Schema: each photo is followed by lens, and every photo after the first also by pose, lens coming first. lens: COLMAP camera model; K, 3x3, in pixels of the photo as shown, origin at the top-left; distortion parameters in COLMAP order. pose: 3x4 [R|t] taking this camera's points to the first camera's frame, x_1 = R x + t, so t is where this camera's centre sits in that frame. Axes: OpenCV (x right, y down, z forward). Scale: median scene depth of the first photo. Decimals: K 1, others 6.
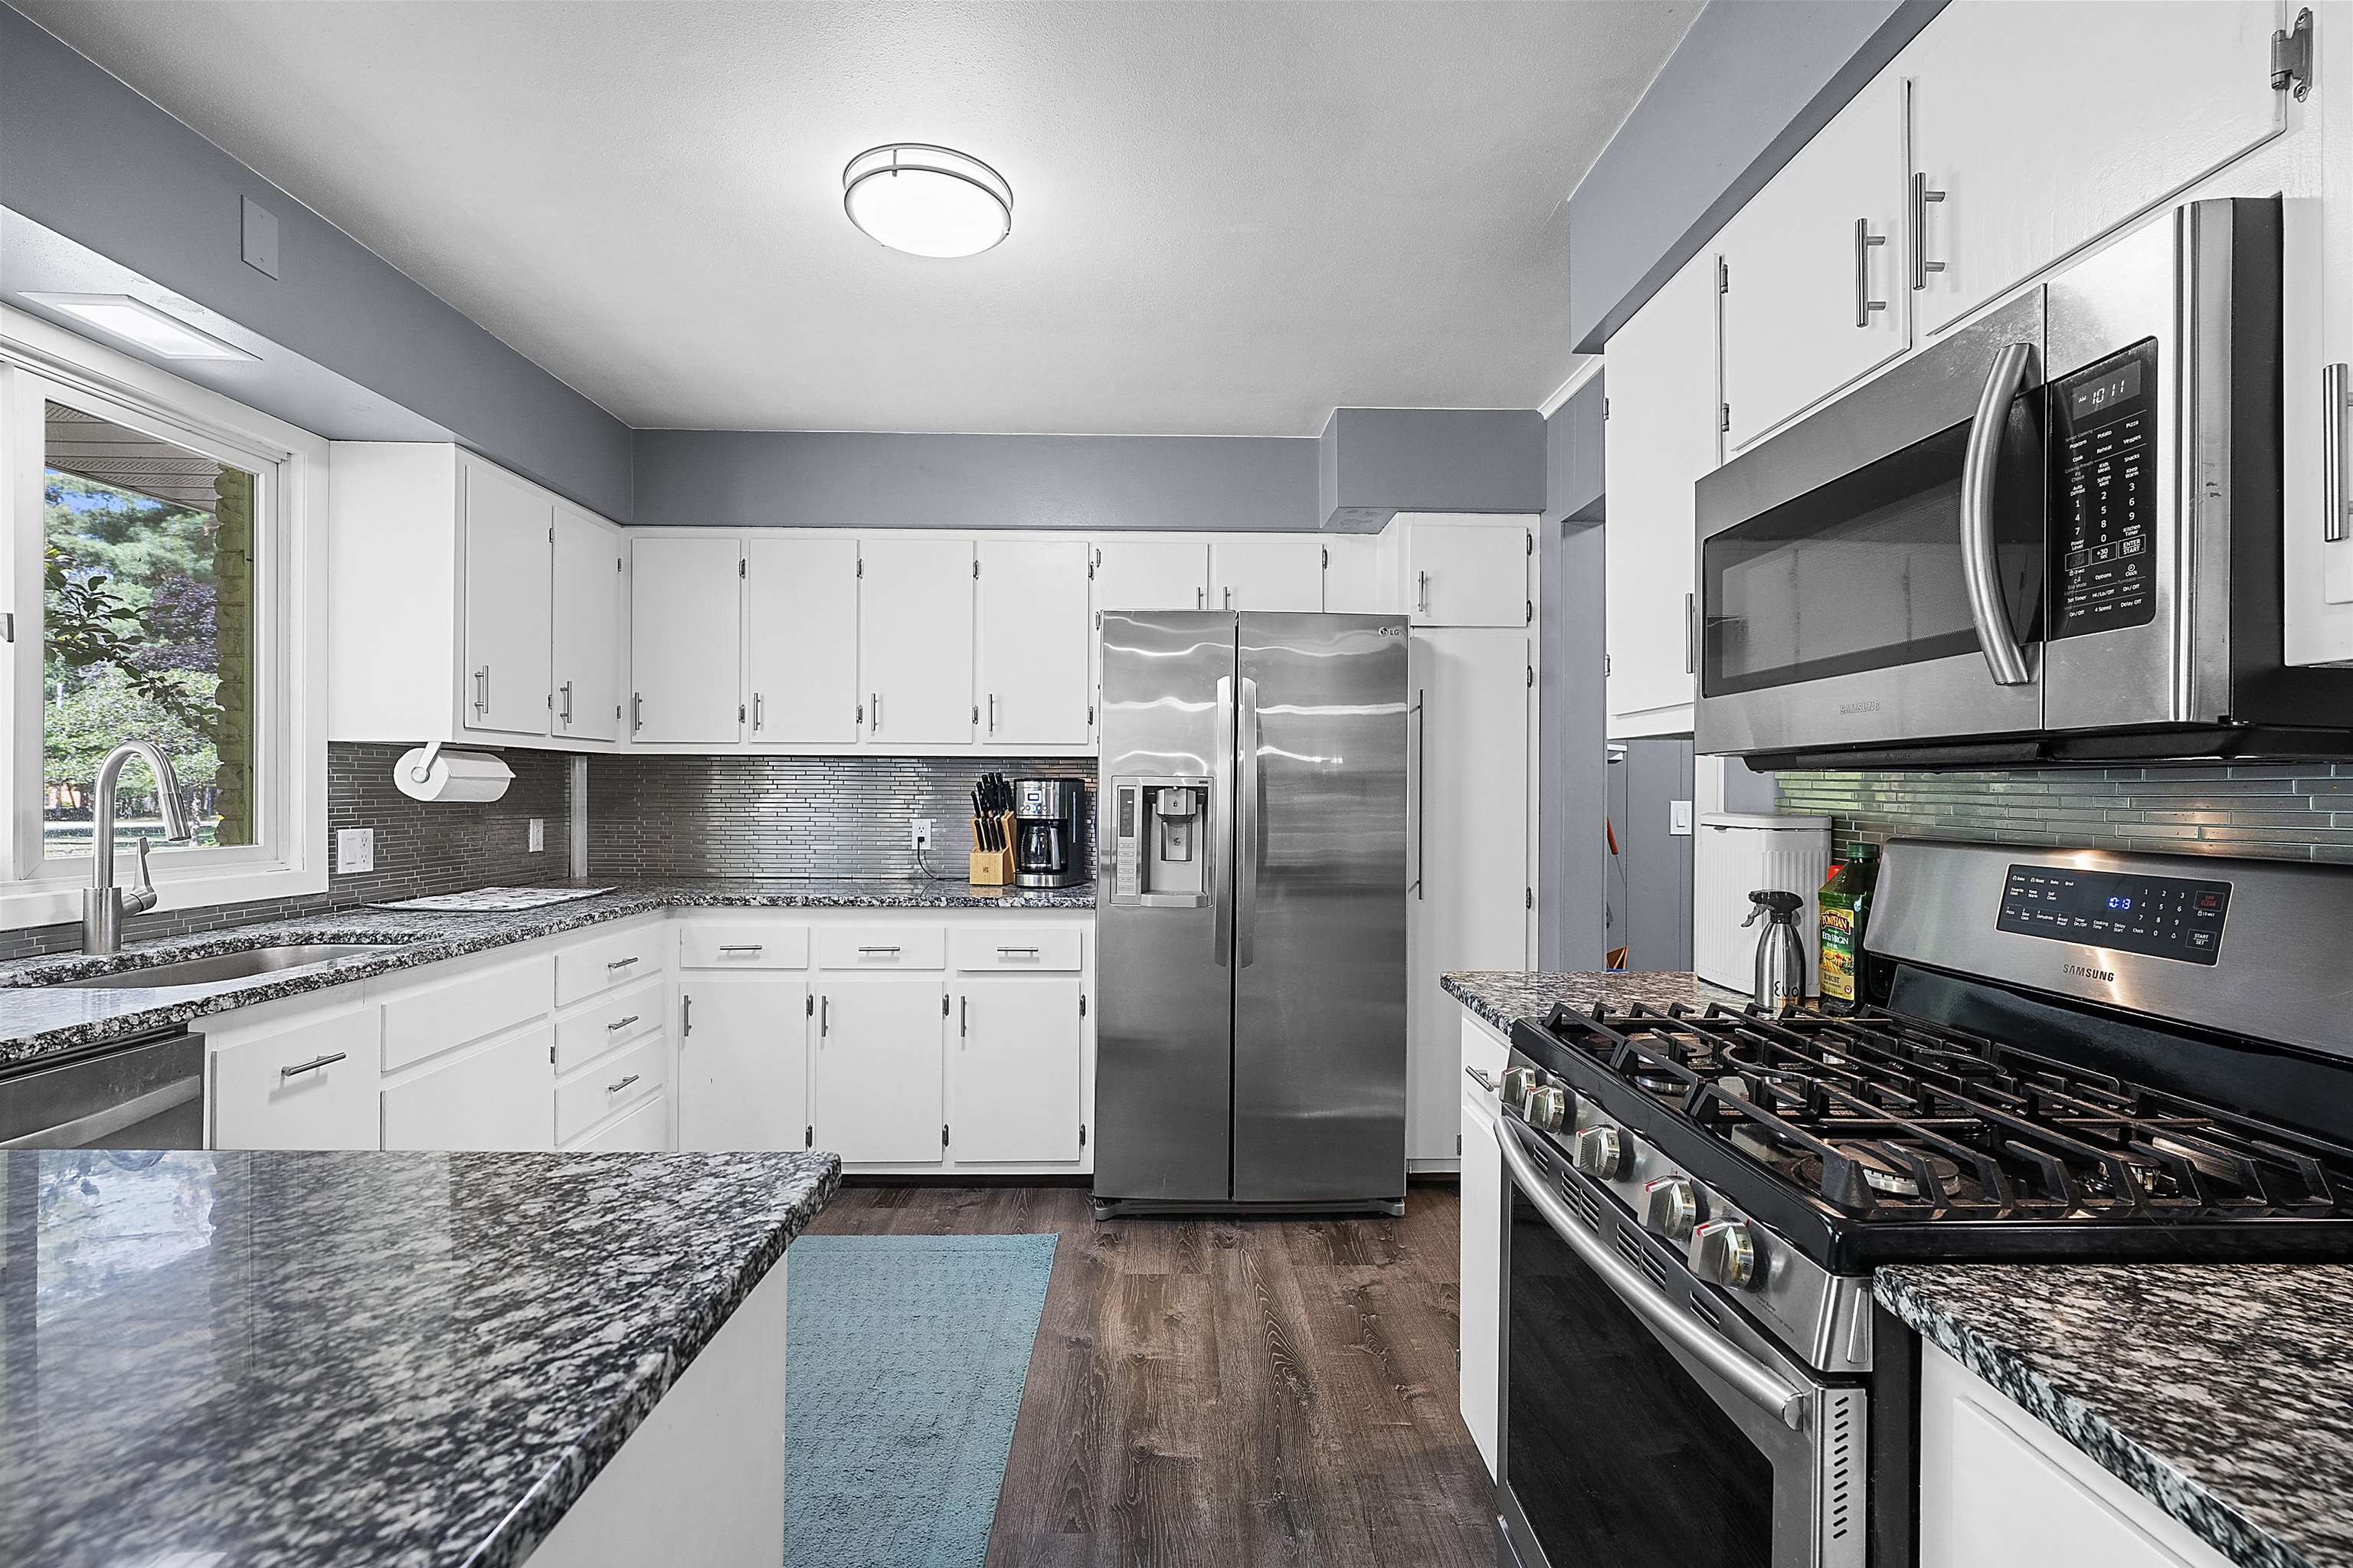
lens RADIAL K [[1058.9, 0, 1183.9], [0, 1058.9, 766.8], [0, 0, 1]] dist [-0.001478, -0.000294]
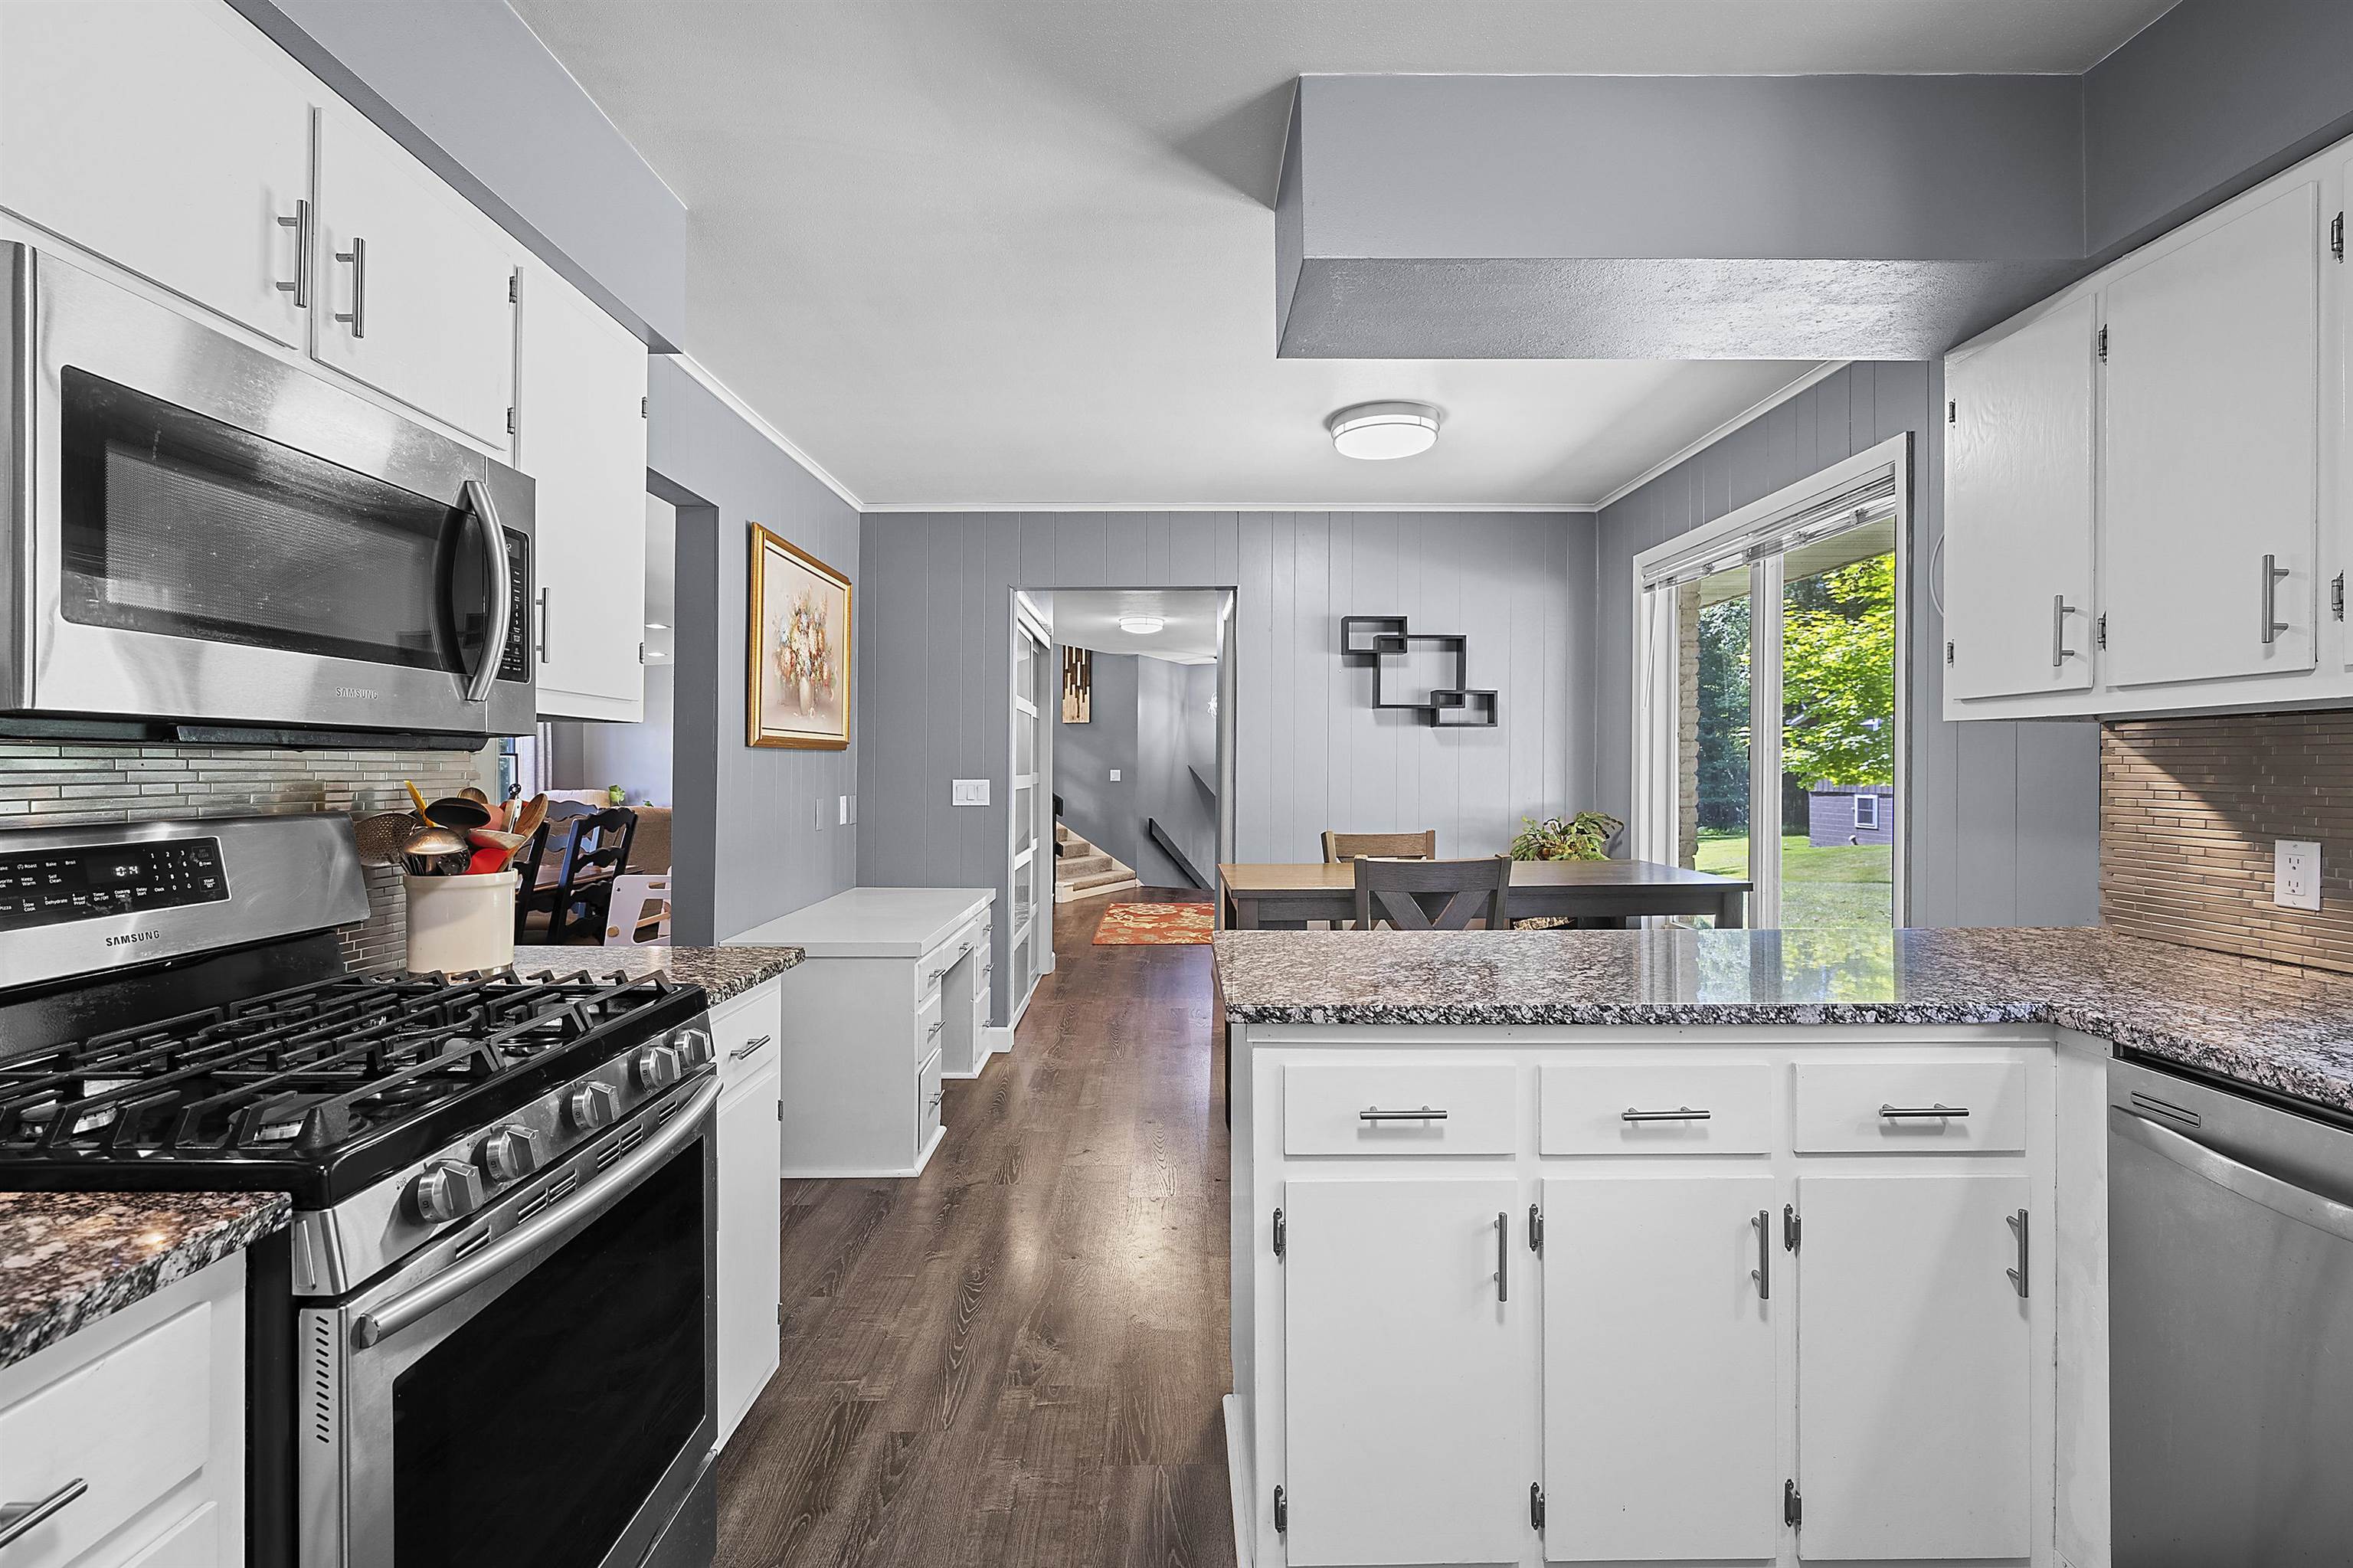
lens RADIAL K [[1058.9, 0, 1183.9], [0, 1058.9, 766.8], [0, 0, 1]] dist [-0.001478, -0.000294]
pose [[-0.999971, -0.007511, 0.001326, -0.115247], [-0.007539, 0.999706, -0.023056, 0.021210], [-0.001153, -0.023066, -0.999733, 1.154202]]
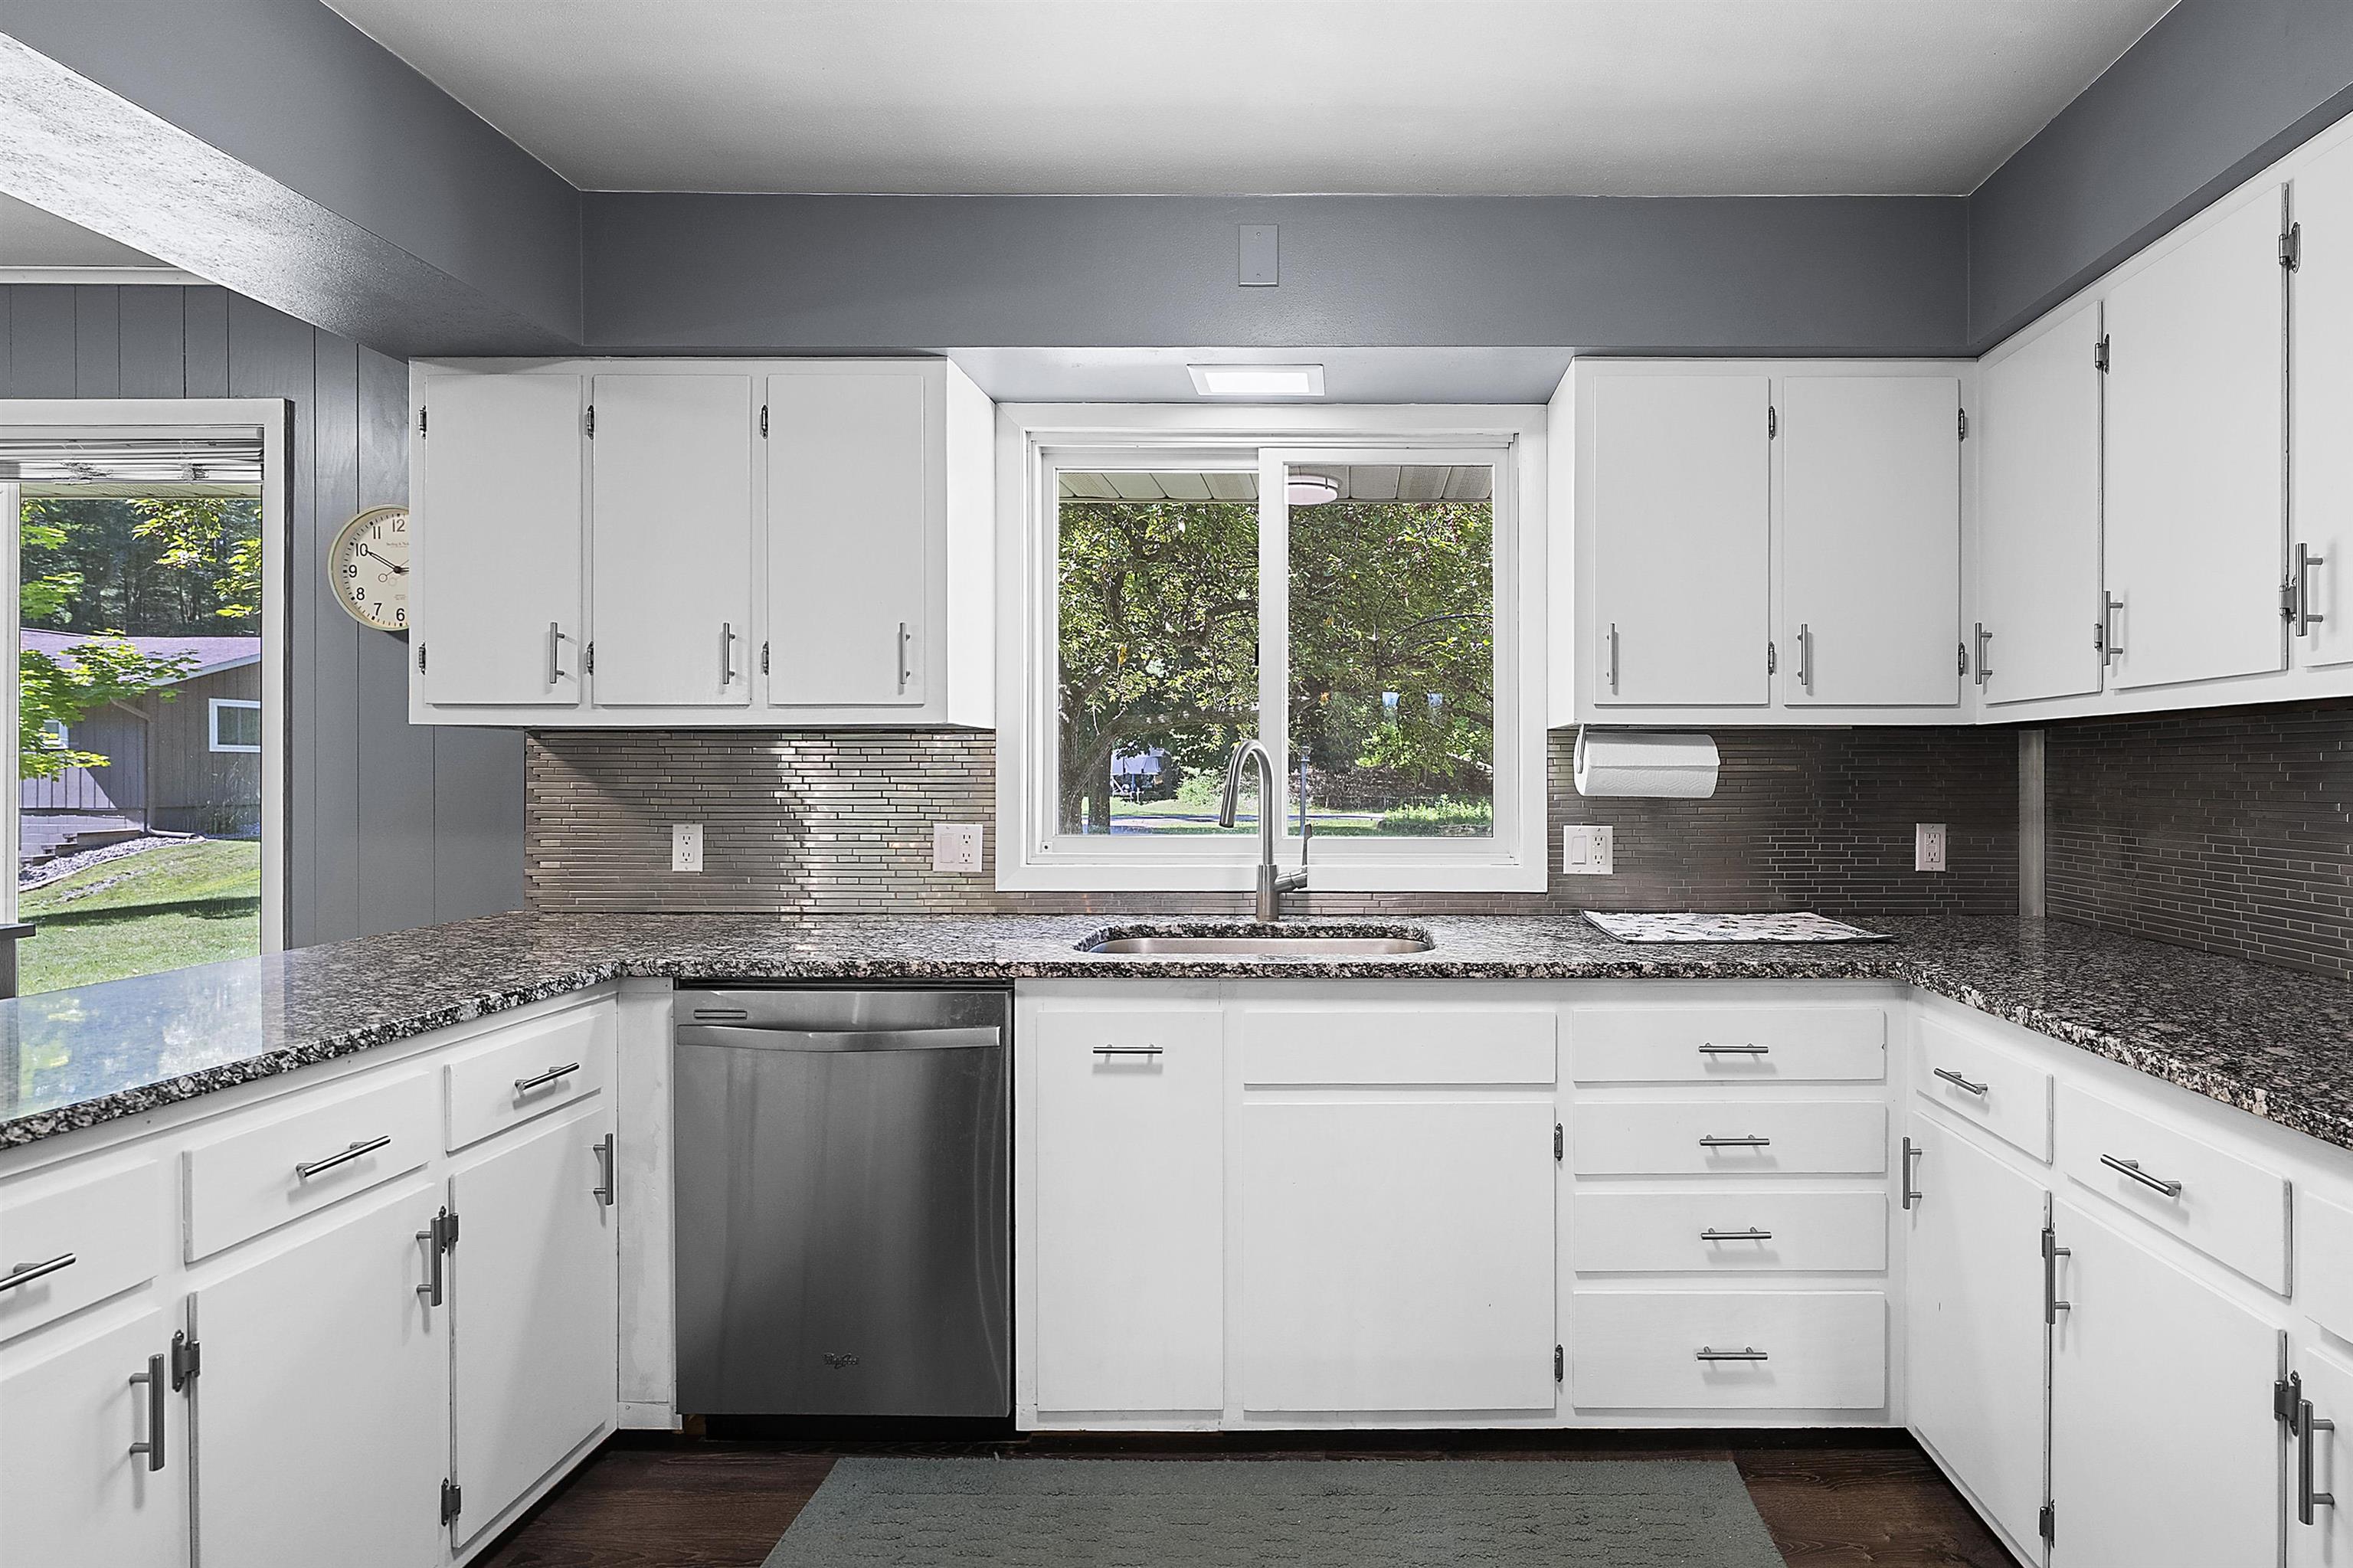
lens RADIAL K [[1142.1, 0, 1347.4], [0, 1142.1, 777.4], [0, 0, 1]] dist [0.000197, -0.000706]
pose [[-0.017603, -0.001166, -0.999844, 0.240000], [0.020449, 0.999790, -0.001526, 0.020129], [0.999636, -0.020473, -0.017575, 1.064559]]
